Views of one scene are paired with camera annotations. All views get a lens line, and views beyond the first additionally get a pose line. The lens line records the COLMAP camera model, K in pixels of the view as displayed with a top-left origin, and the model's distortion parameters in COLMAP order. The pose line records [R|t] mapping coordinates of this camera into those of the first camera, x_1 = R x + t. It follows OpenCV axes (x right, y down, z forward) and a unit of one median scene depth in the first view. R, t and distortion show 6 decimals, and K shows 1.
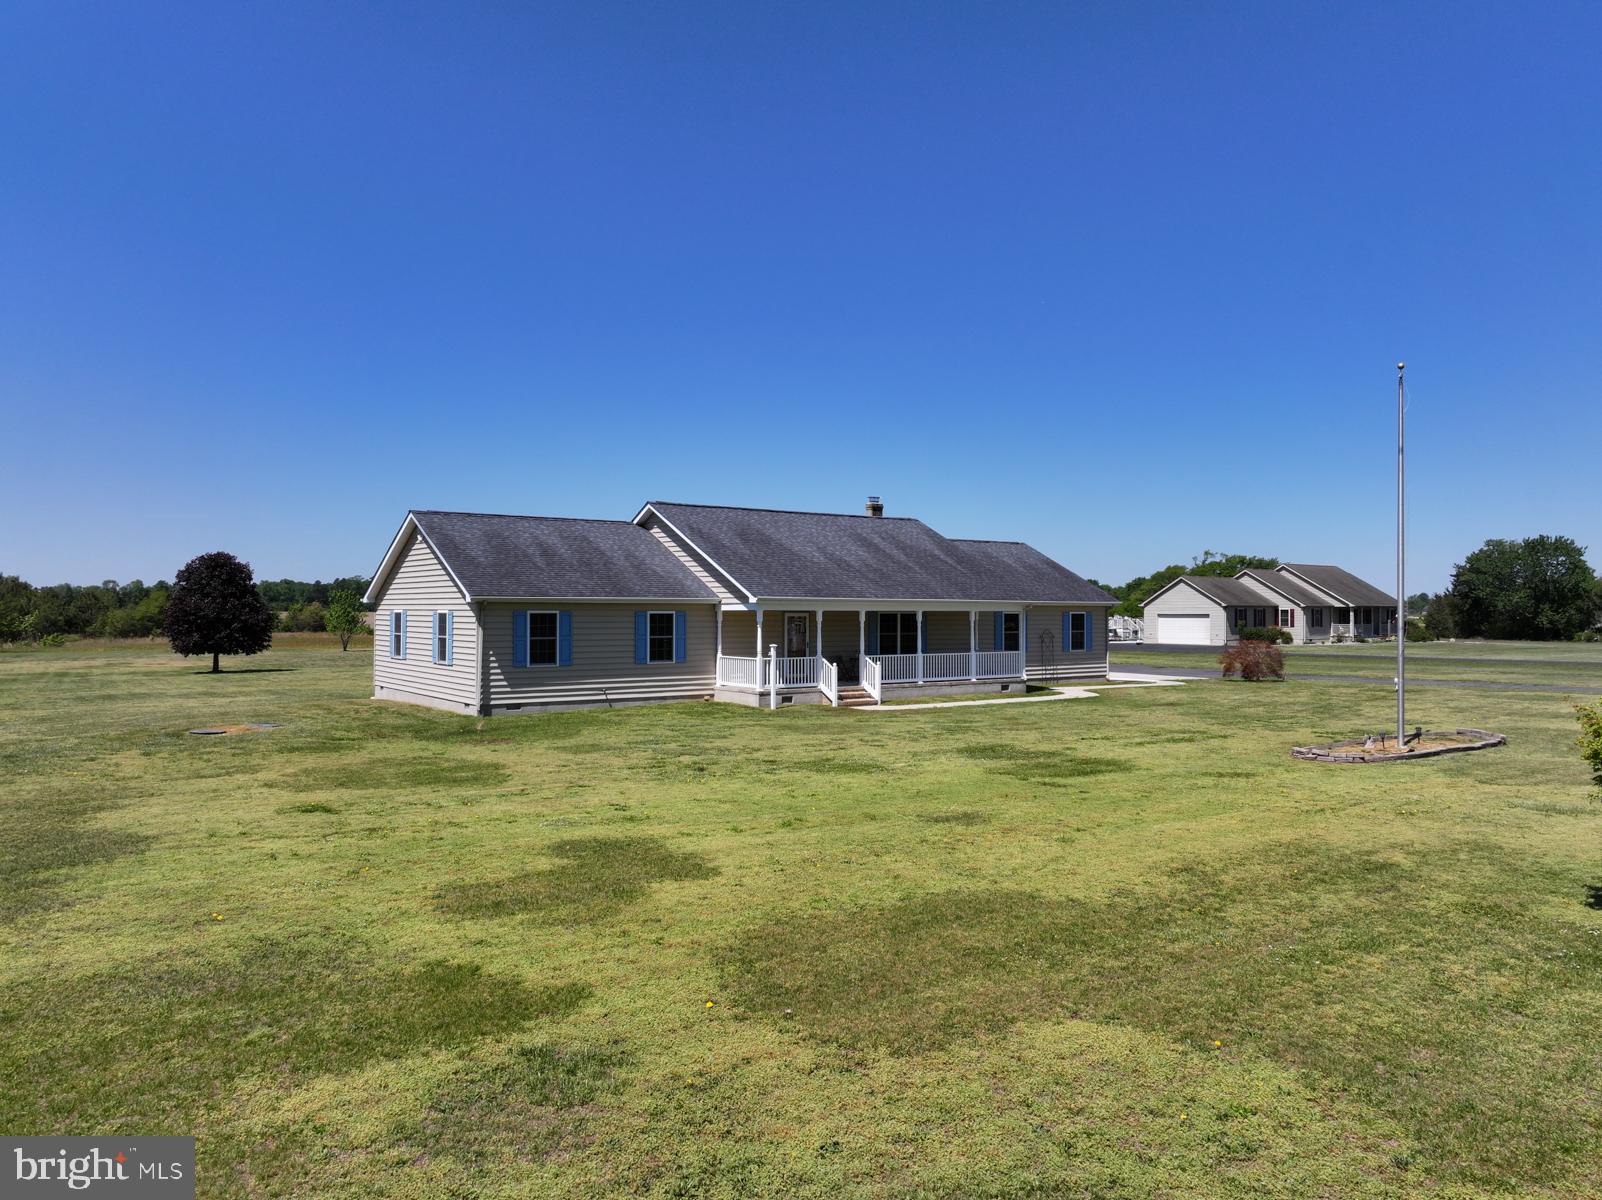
lens RADIAL K [[1126.0, 0, 805.6], [0, 1126.0, 595.3], [0, 0, 1]] dist [0.000459, 0.014101]
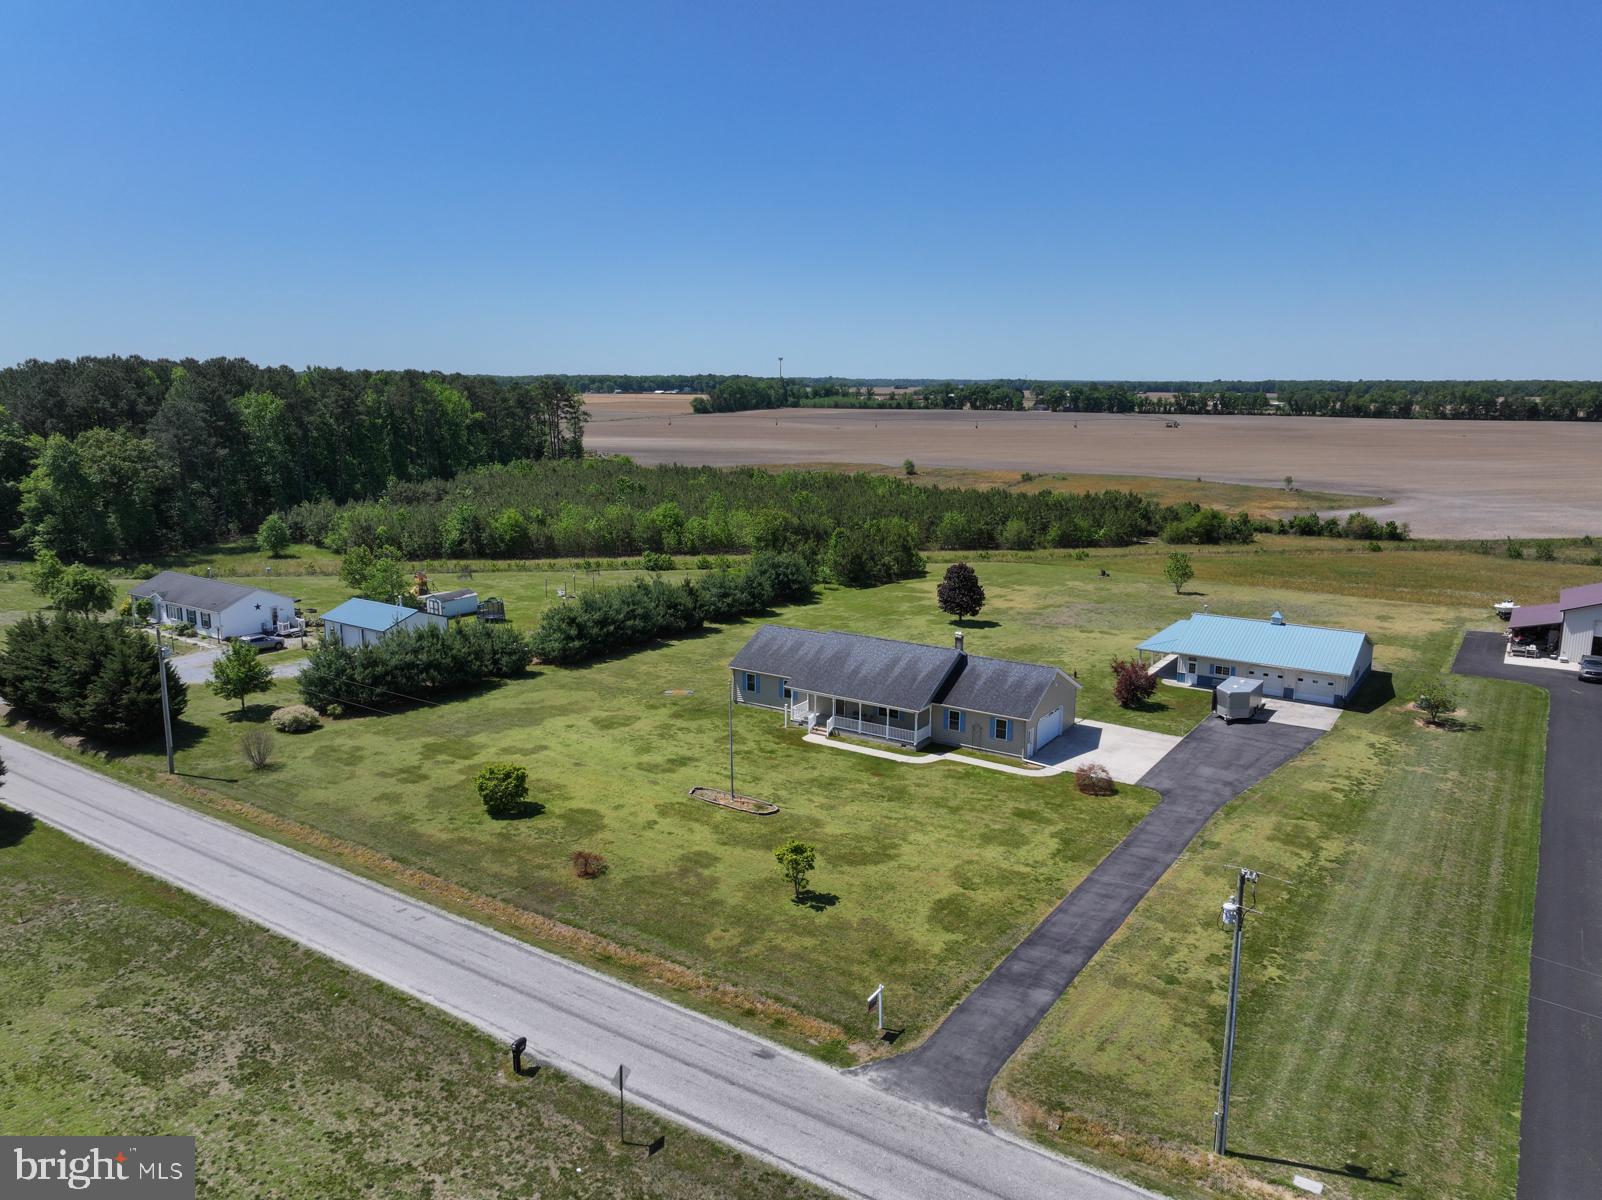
lens RADIAL K [[1126.0, 0, 797.4], [0, 1126.0, 606.2], [0, 0, 1]] dist [0.000459, 0.014101]
pose [[0.343501, 0.182632, -0.921223, 2.070775], [0.011881, 0.979986, 0.198711, -0.617905], [0.939077, -0.079203, 0.334457, 0.117528]]
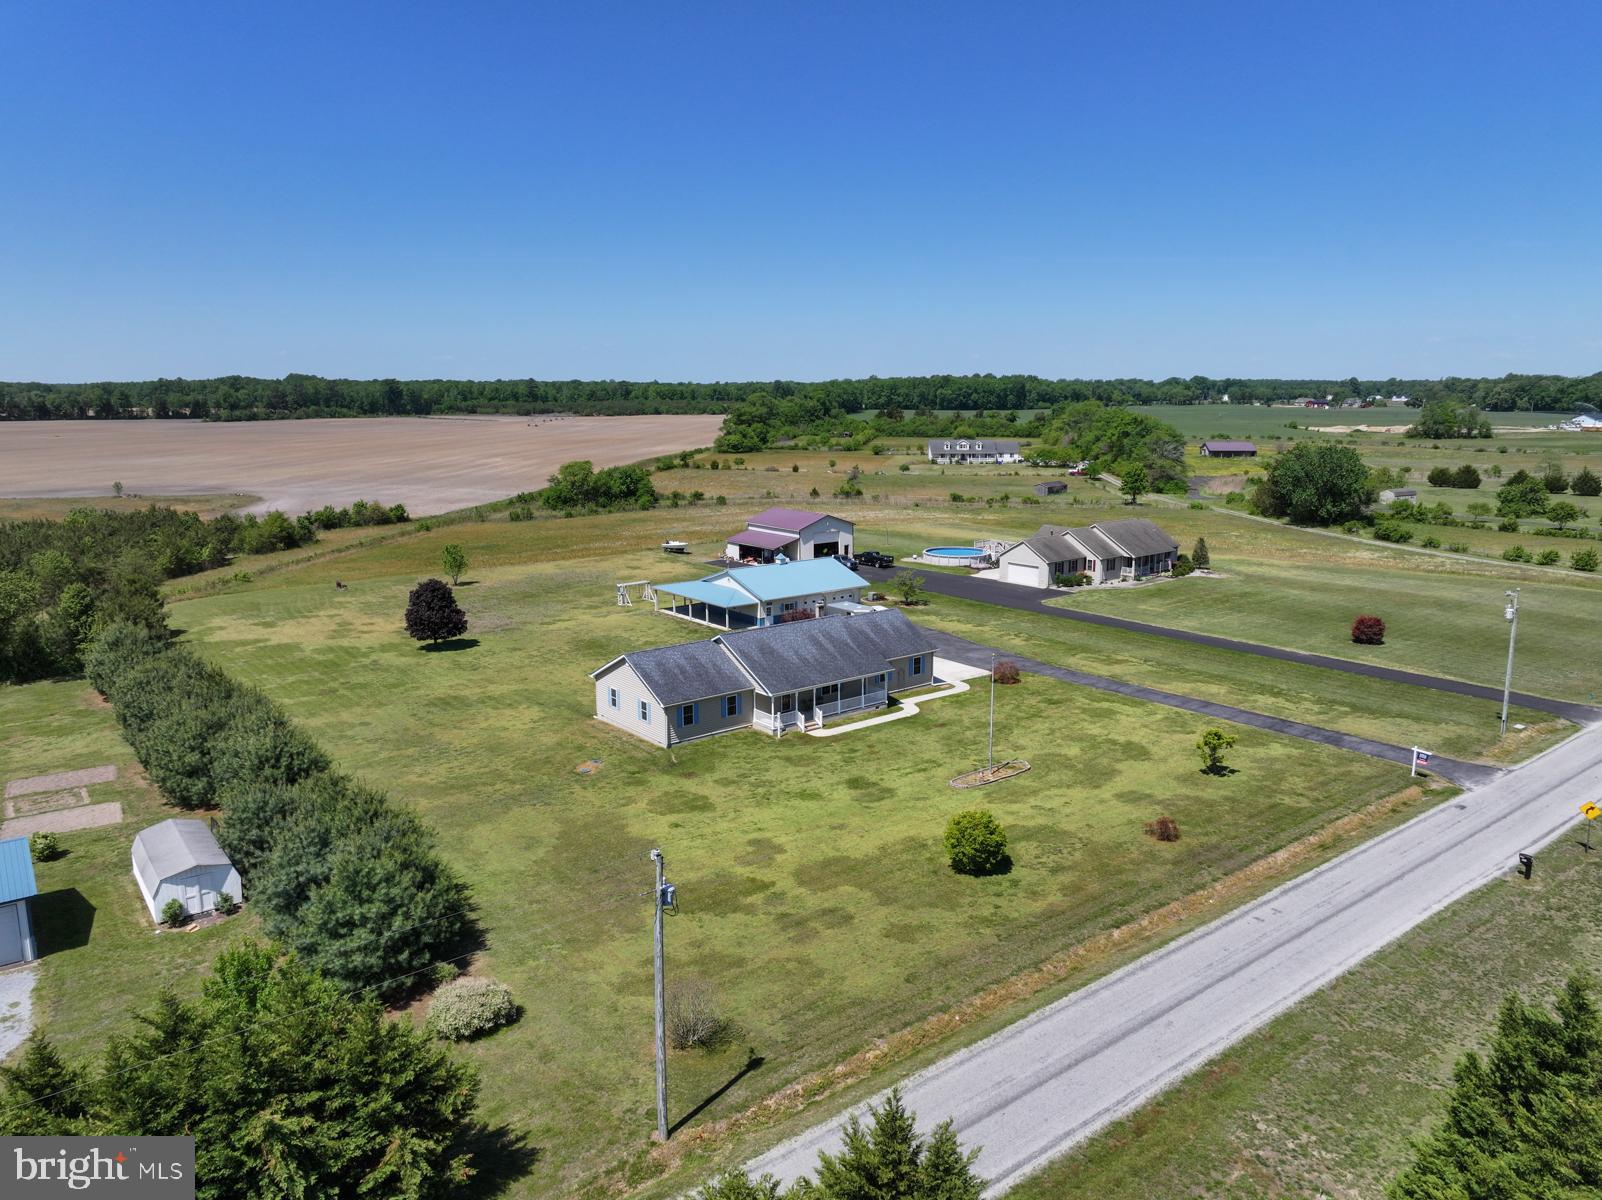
lens RADIAL K [[1126.0, 0, 807.4], [0, 1126.0, 609.1], [0, 0, 1]] dist [0.000459, 0.014101]
pose [[0.998860, -0.013710, 0.045716, -0.065300], [0.003763, 0.977497, 0.210918, -0.600364], [-0.047579, -0.210505, 0.976434, -1.180071]]
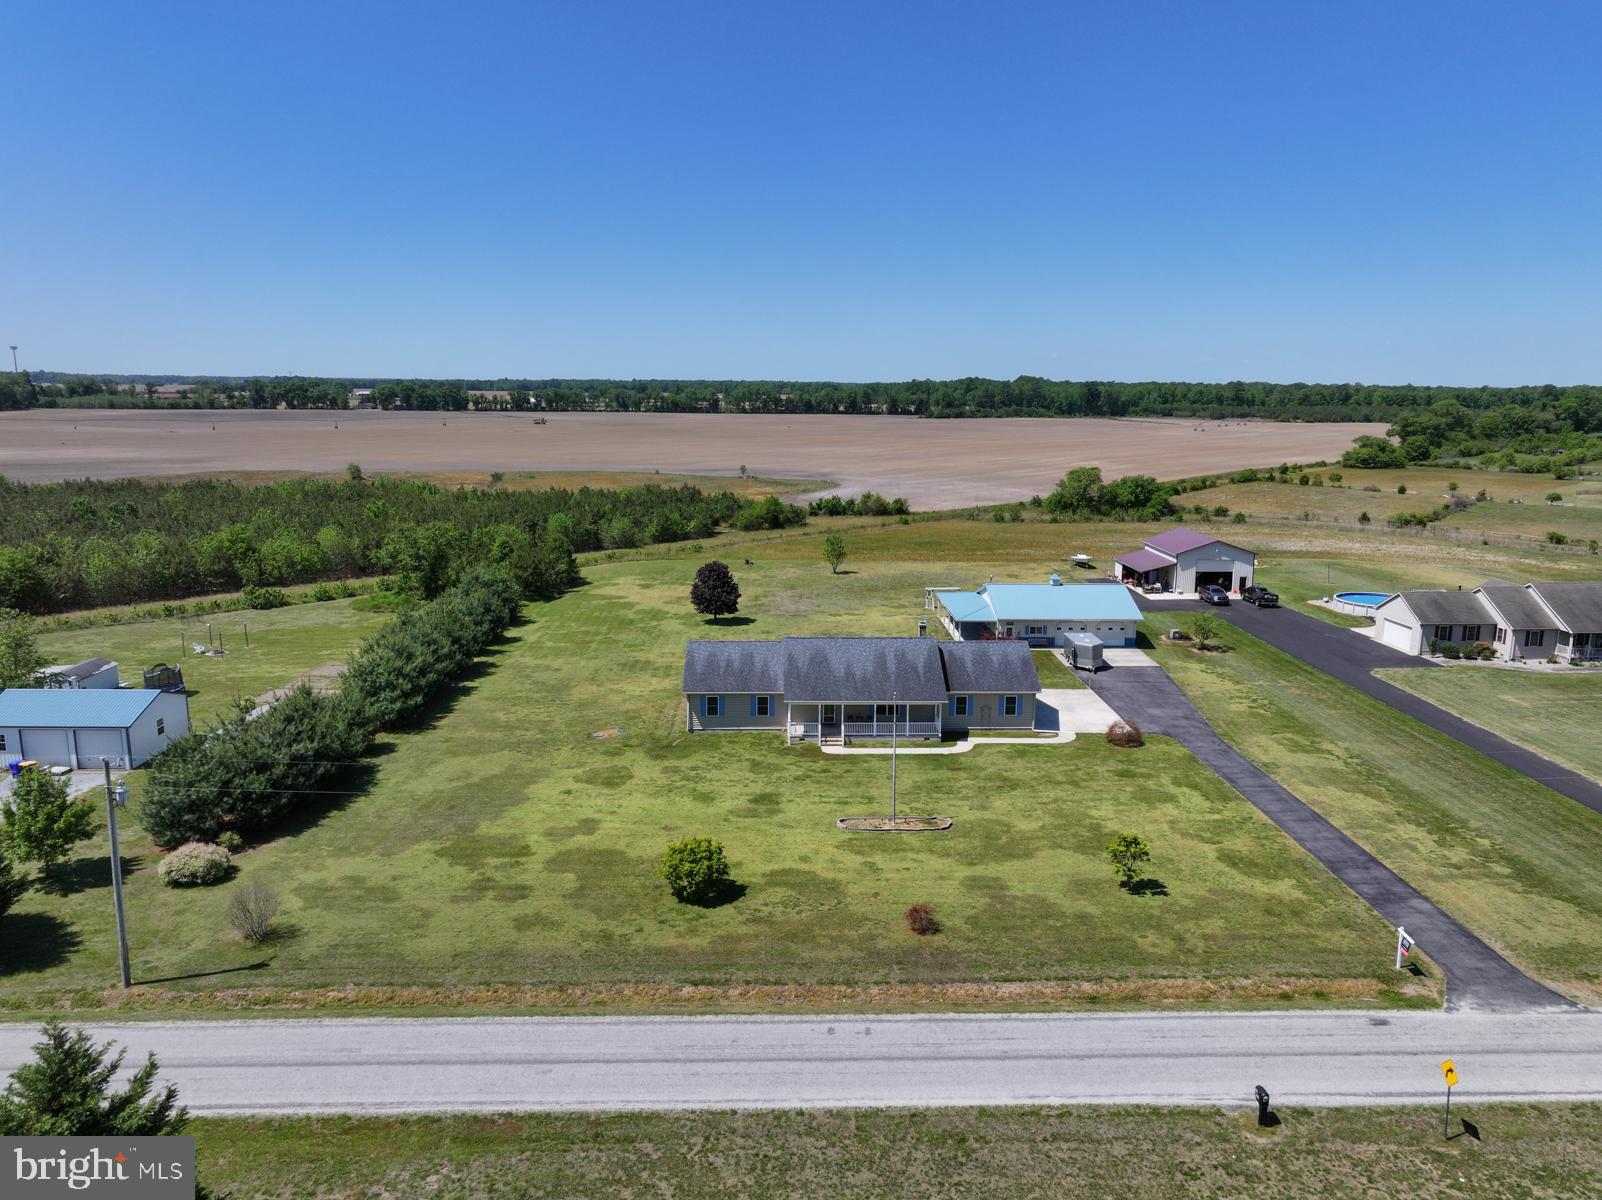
lens RADIAL K [[1126.0, 0, 806.3], [0, 1126.0, 598.8], [0, 0, 1]] dist [0.000459, 0.014101]
pose [[0.827892, 0.108825, -0.550228, 1.152582], [0.003212, 0.980061, 0.198671, -0.613459], [0.560878, -0.166246, 0.811036, -0.825854]]
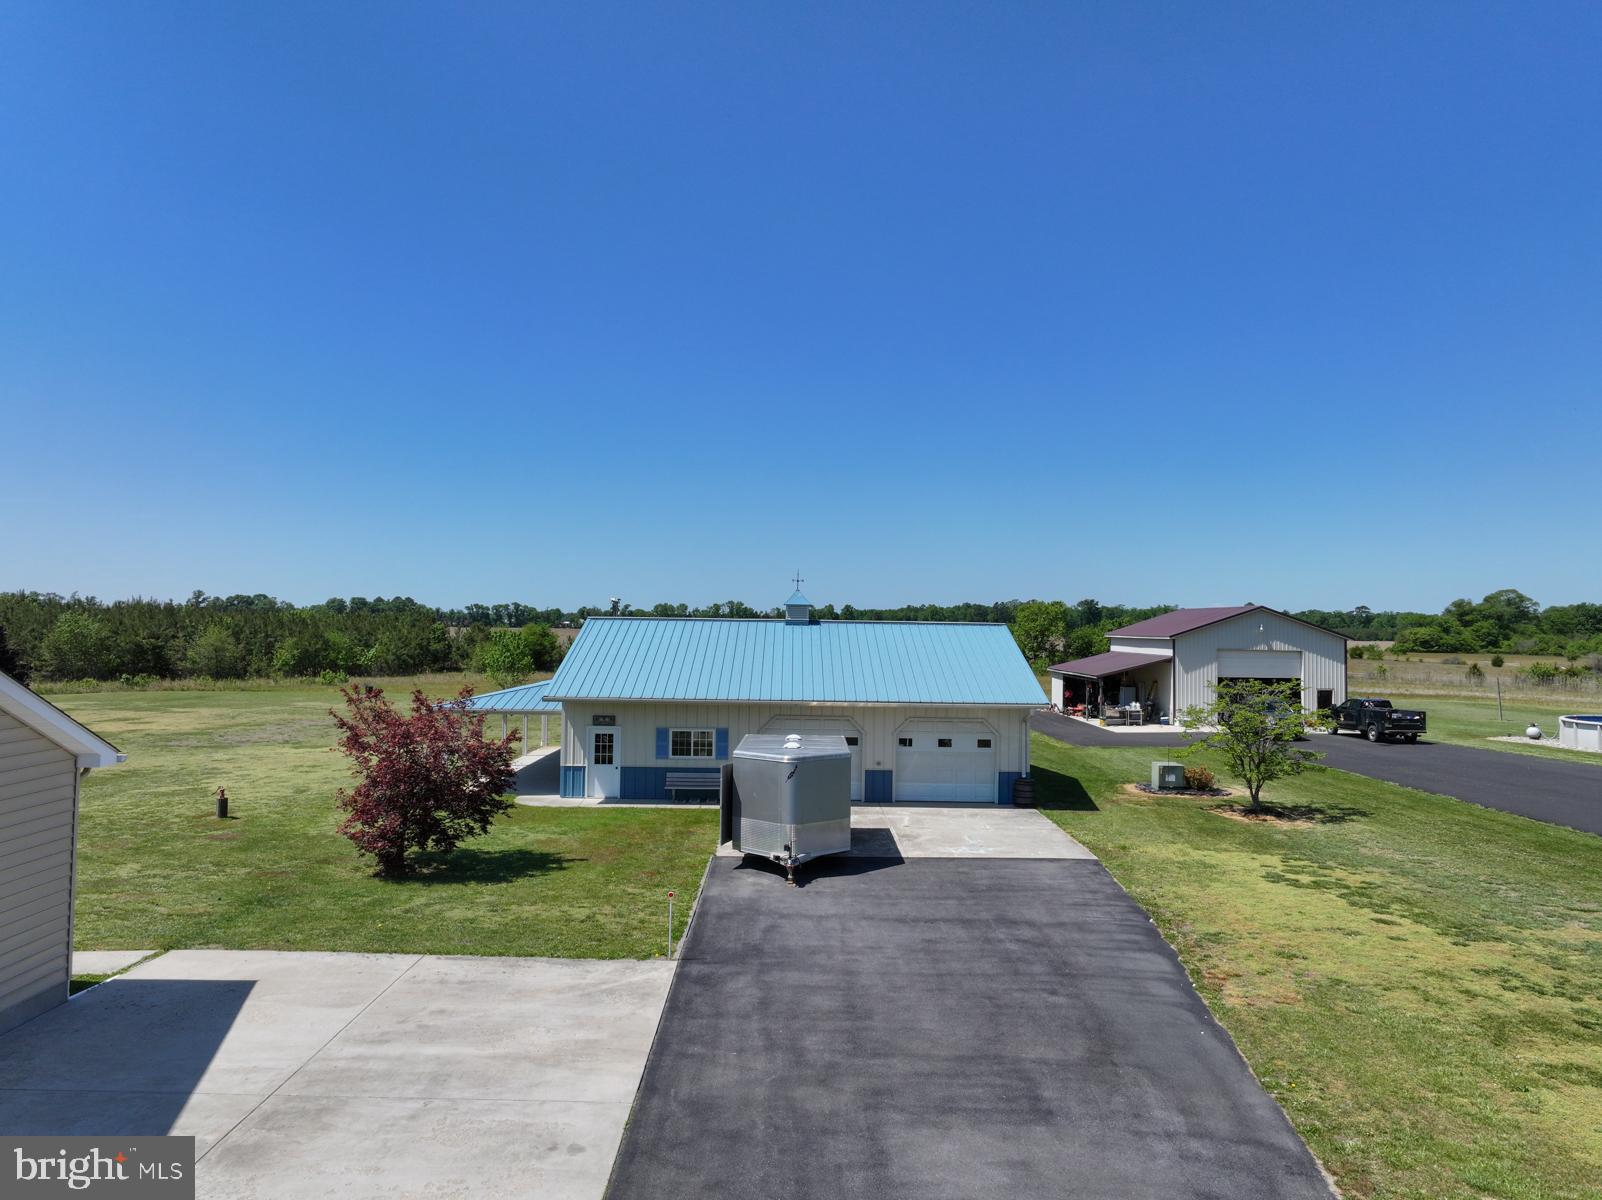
lens RADIAL K [[1126.0, 0, 815.2], [0, 1126.0, 599.5], [0, 0, 1]] dist [0.000459, 0.014101]
pose [[0.824471, -0.003969, -0.565890, 0.609521], [-0.004755, 0.999892, -0.013940, -0.042319], [0.565884, 0.014184, 0.824363, 1.231361]]
